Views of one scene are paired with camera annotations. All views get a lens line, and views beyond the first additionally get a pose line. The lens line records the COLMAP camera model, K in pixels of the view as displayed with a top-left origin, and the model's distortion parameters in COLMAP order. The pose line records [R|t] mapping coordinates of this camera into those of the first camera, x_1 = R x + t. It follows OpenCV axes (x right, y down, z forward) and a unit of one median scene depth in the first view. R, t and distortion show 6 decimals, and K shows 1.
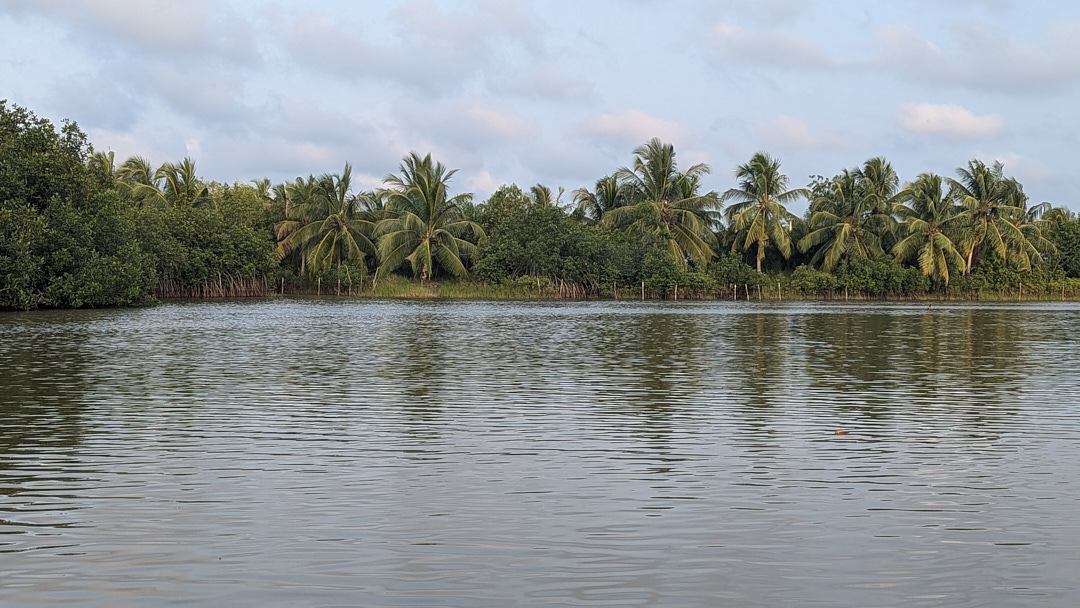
lens RADIAL K [[1202.2, 0, 540.0], [0, 1202.2, 304.0], [0, 0, 1]] dist [0.027813, -0.004828]
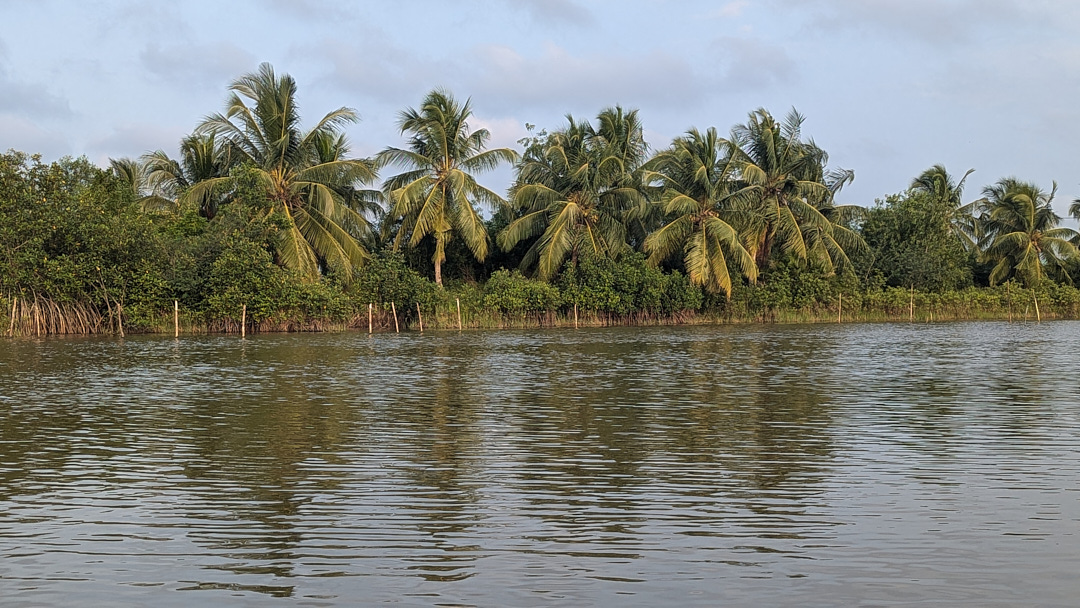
lens RADIAL K [[1309.8, 0, 540.0], [0, 1309.8, 304.0], [0, 0, 1]] dist [0.002693, -0.037814]
pose [[0.975772, -0.015366, 0.218248, 0.087110], [0.019489, 0.999670, -0.016750, -0.003707], [-0.217919, 0.020597, 0.975750, 0.336123]]
